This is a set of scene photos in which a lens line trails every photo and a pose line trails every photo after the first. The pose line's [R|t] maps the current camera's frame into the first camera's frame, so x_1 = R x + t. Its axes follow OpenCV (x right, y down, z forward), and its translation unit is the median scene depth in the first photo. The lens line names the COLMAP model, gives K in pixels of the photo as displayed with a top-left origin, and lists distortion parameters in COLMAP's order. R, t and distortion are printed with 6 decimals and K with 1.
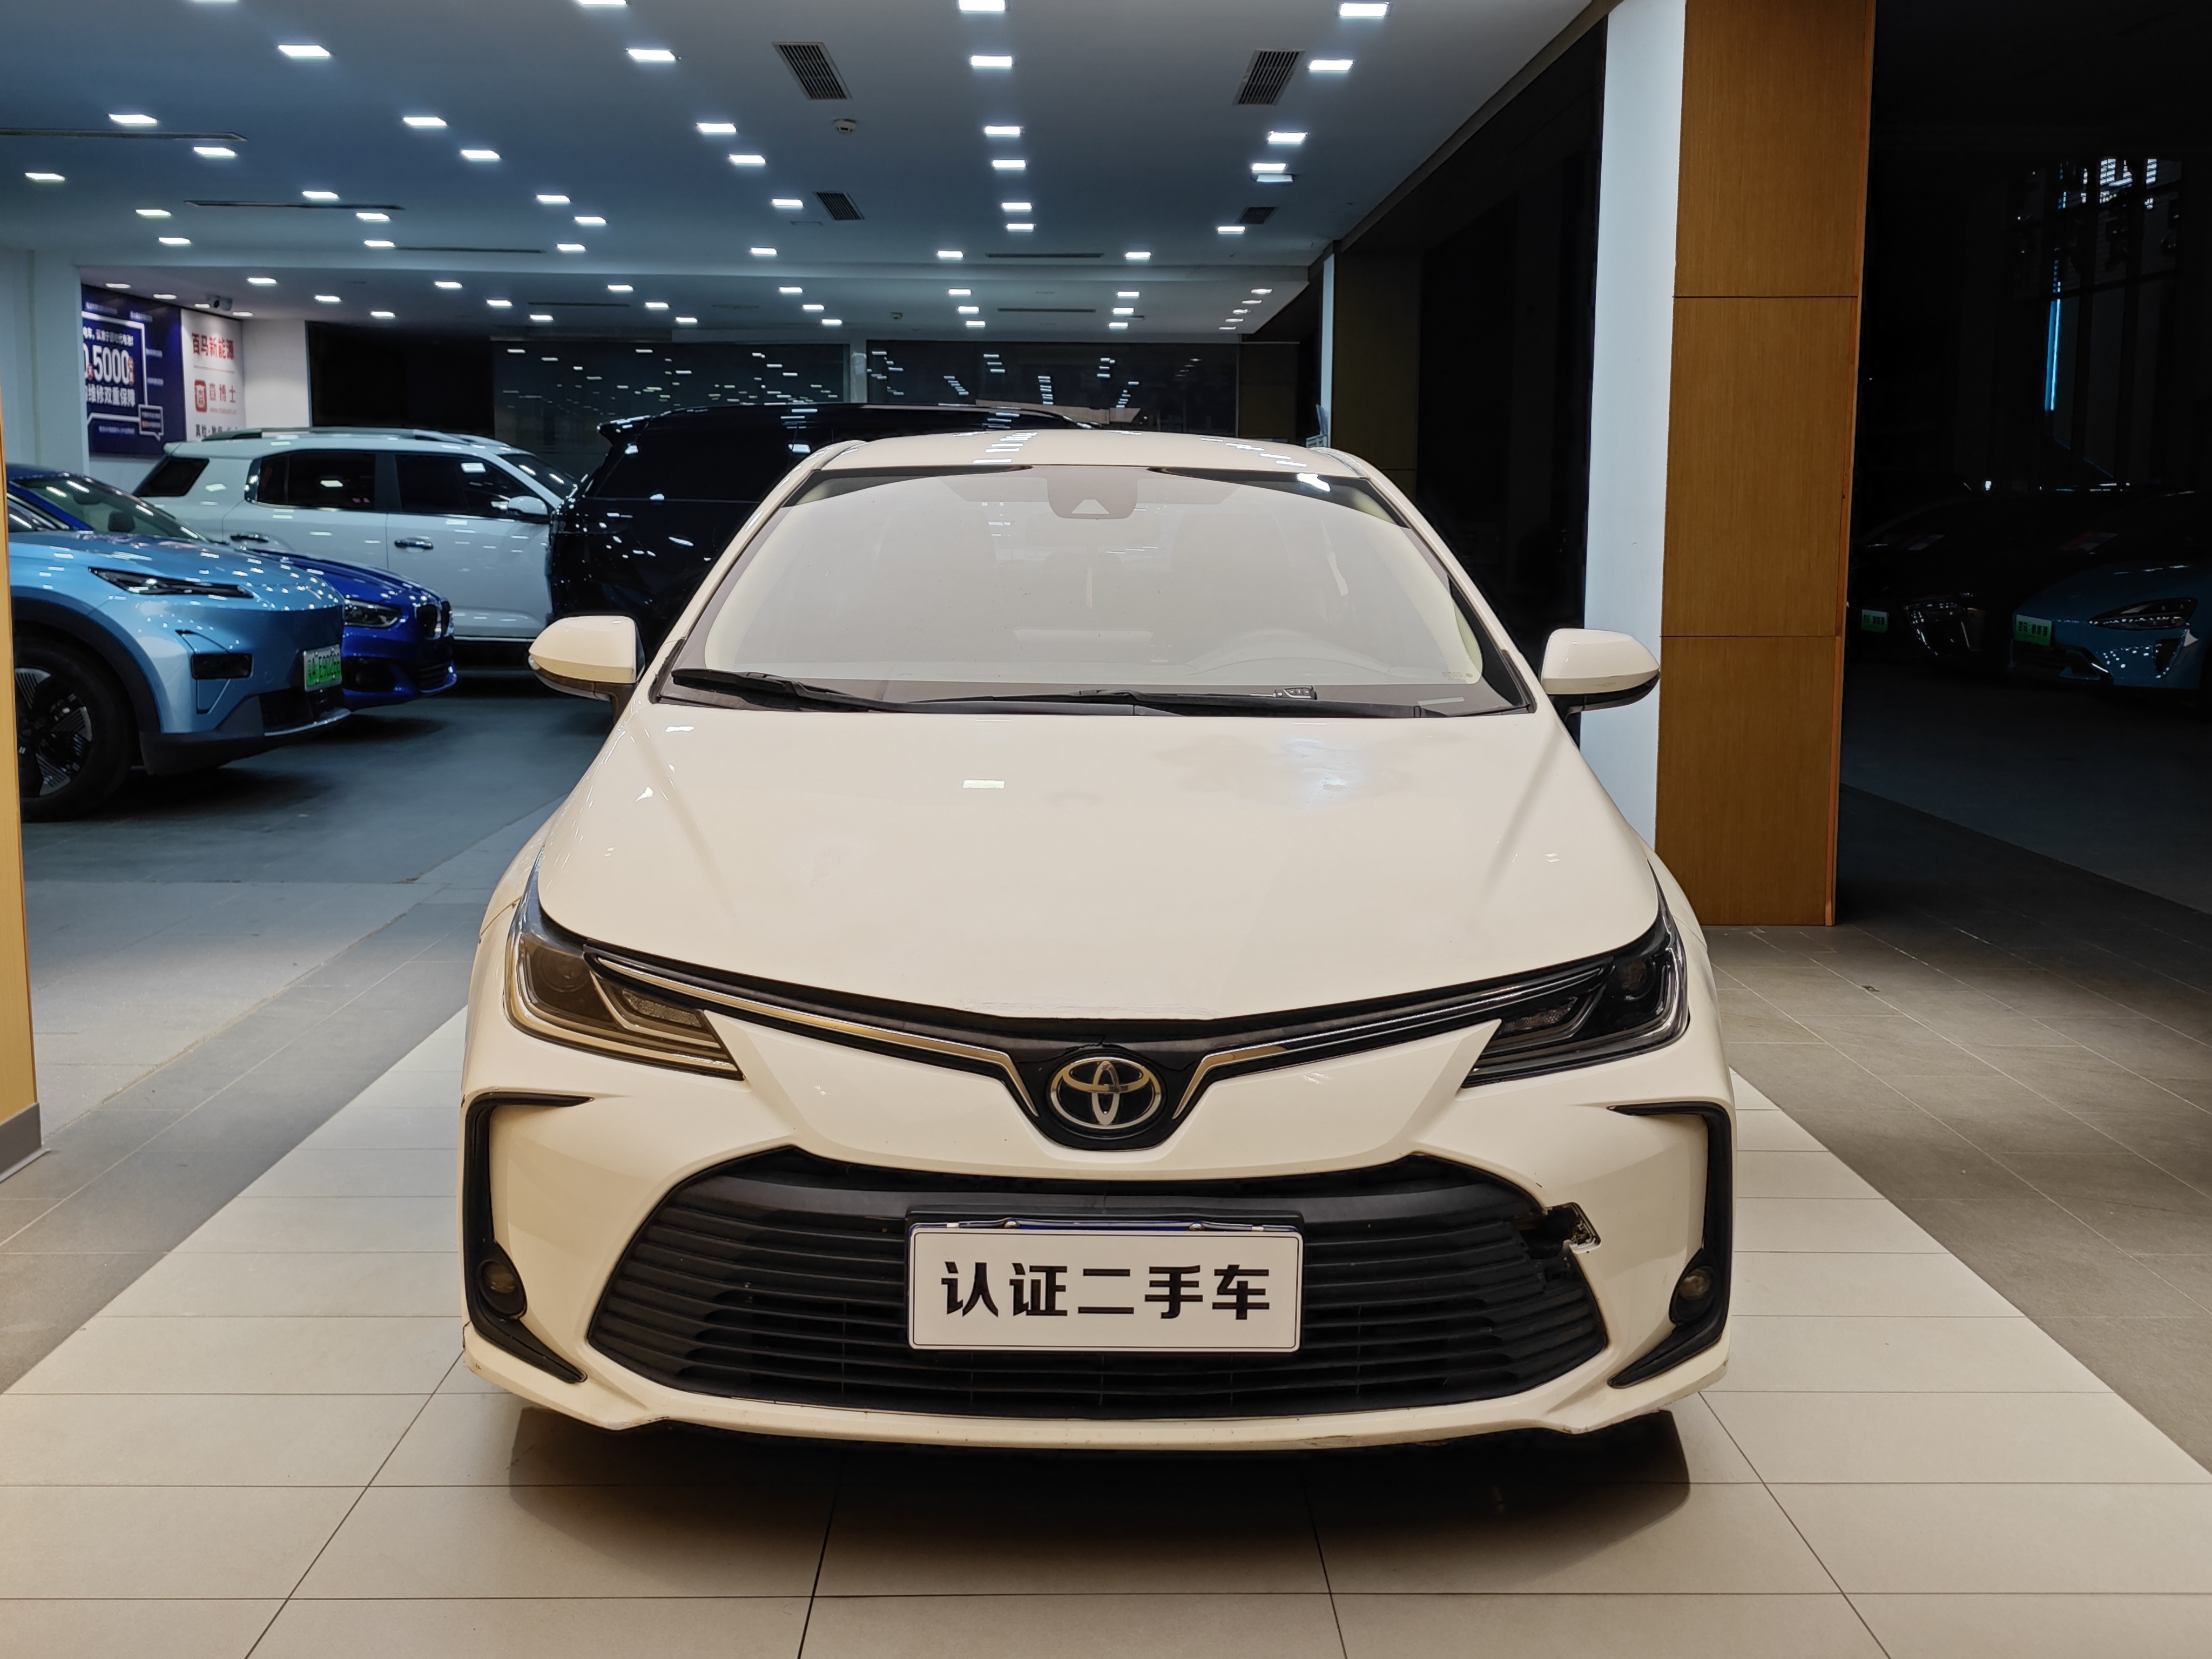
lens RADIAL K [[2245.8, 0, 1115.9], [0, 2245.8, 787.7], [0, 0, 1]] dist [0.045975, 0.000000]
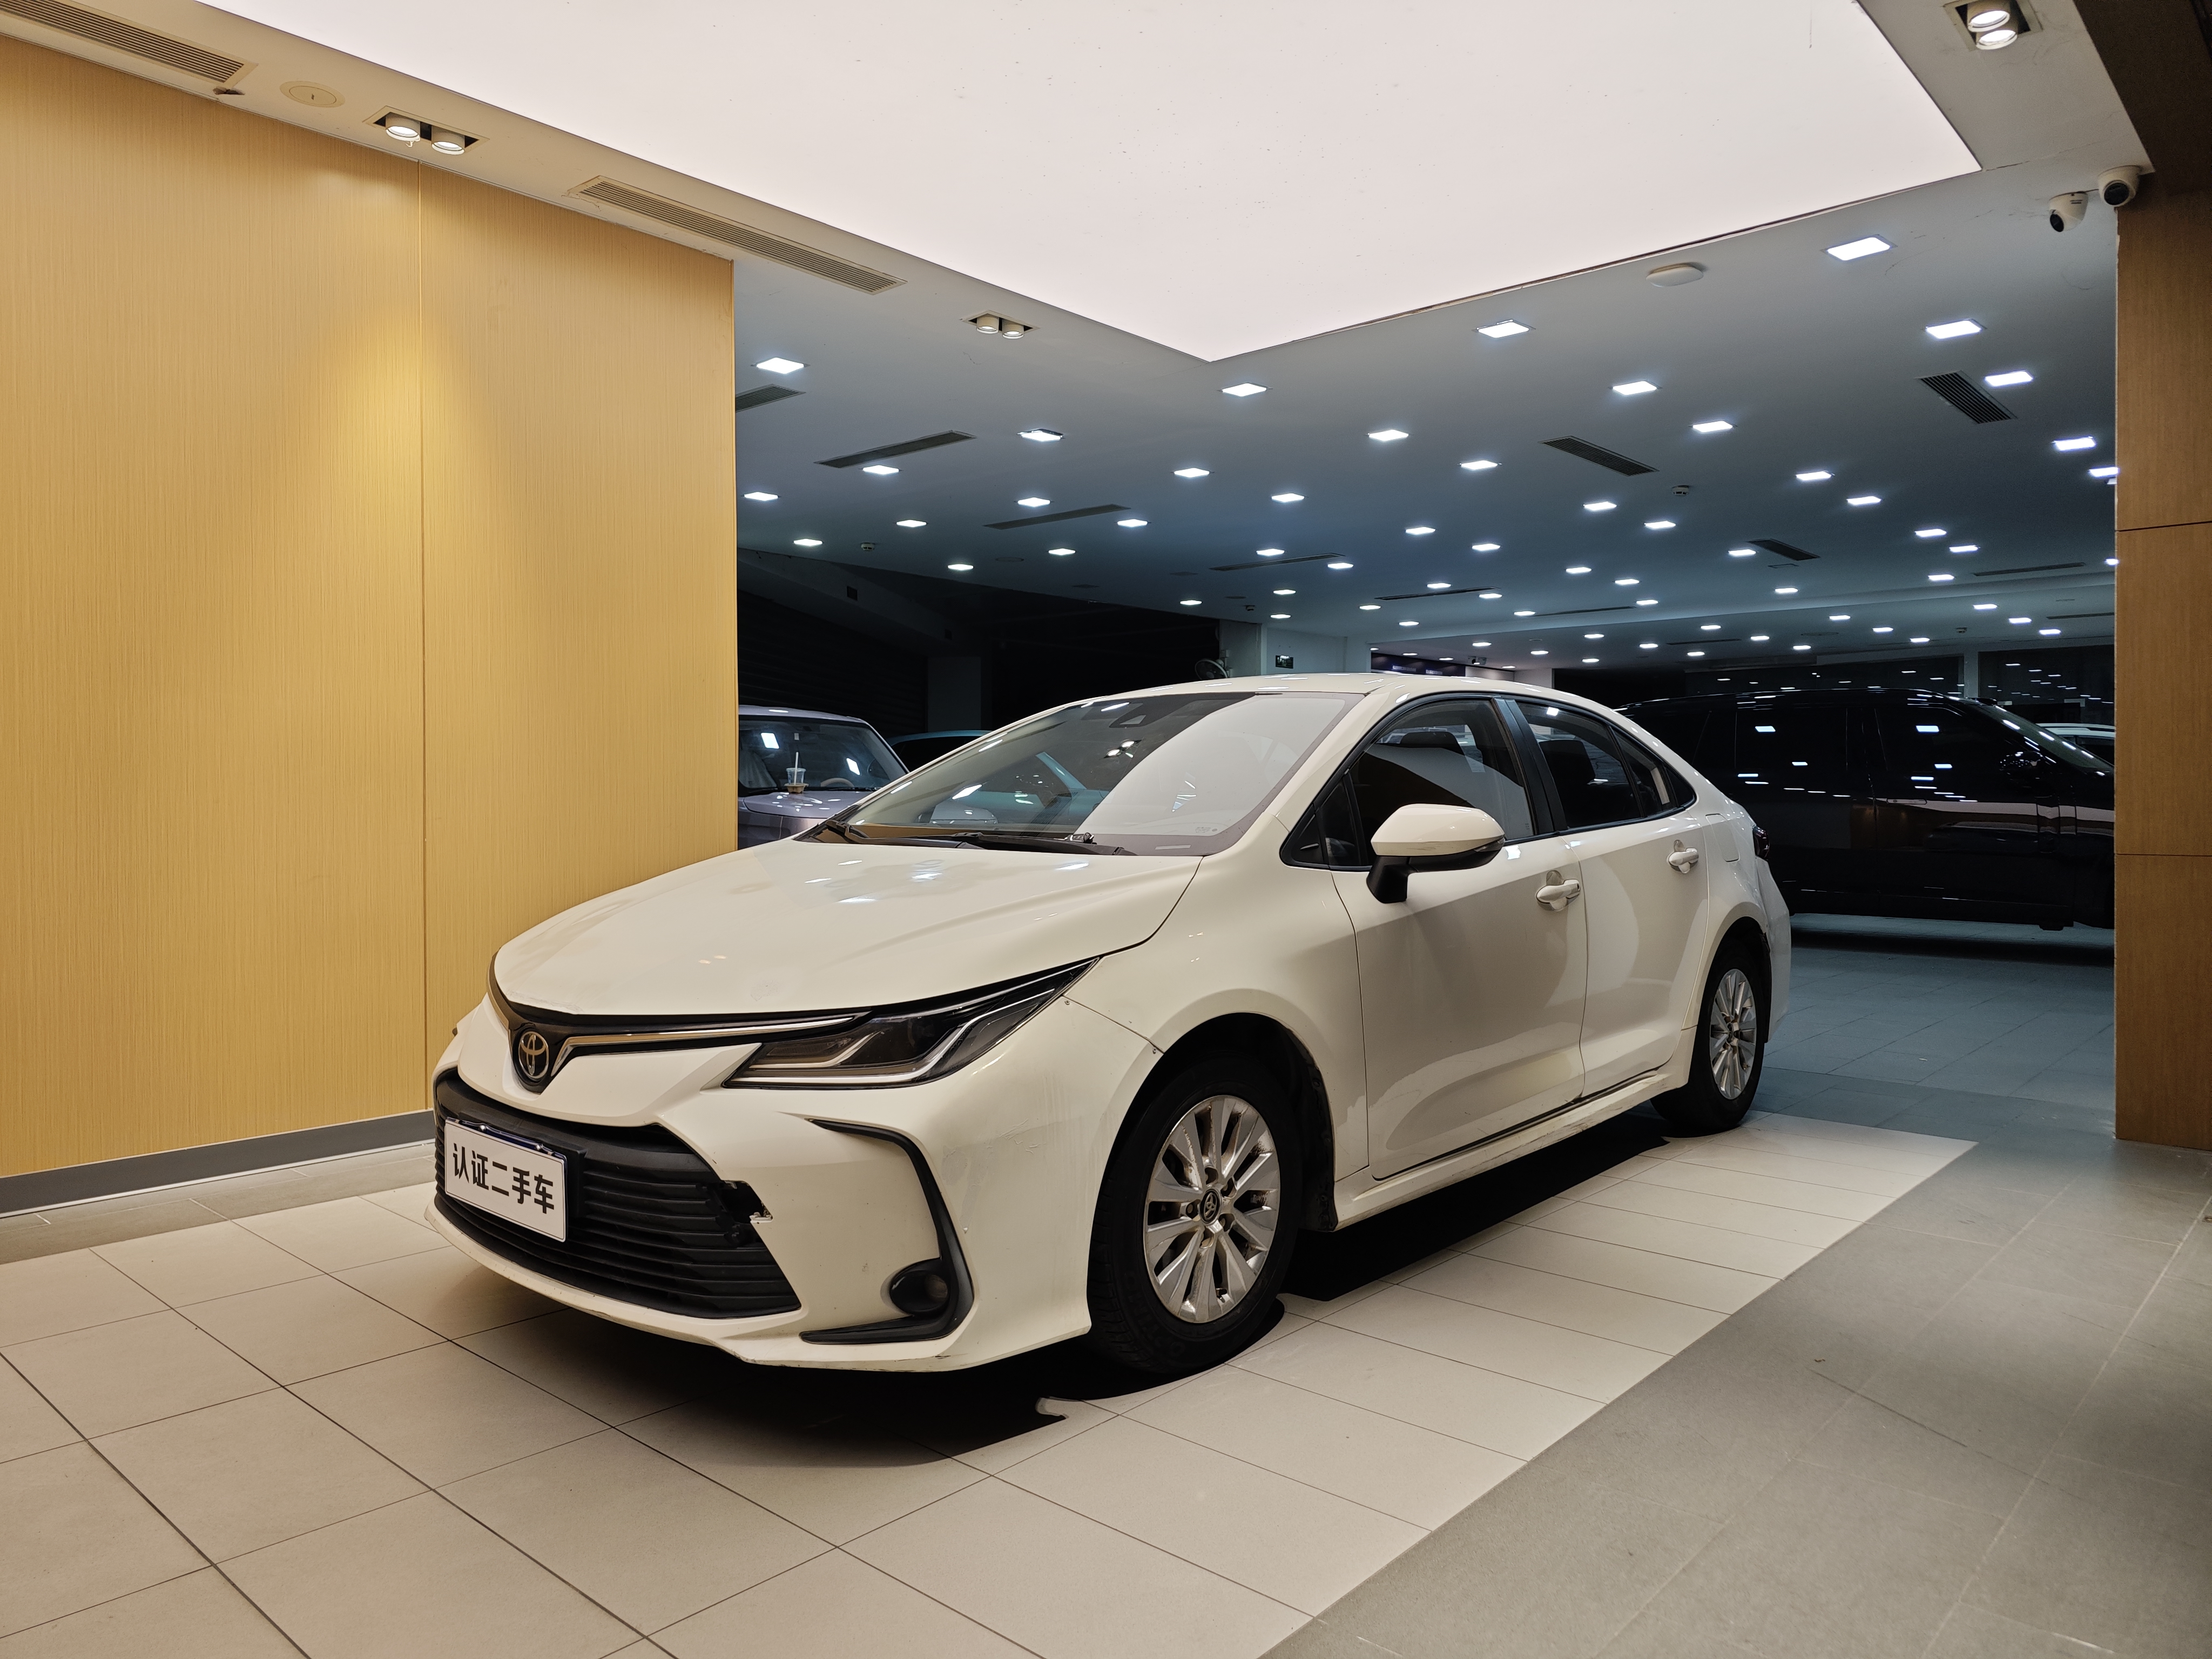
lens RADIAL K [[1491.1, 0, 1107.8], [0, 1491.1, 817.5], [0, 0, 1]] dist [0.034878, -0.027856]
pose [[0.727324, 0.001667, -0.686292, 0.989353], [-0.079143, 0.993529, -0.081462, 0.024302], [0.681716, 0.113565, 0.722749, 0.486633]]
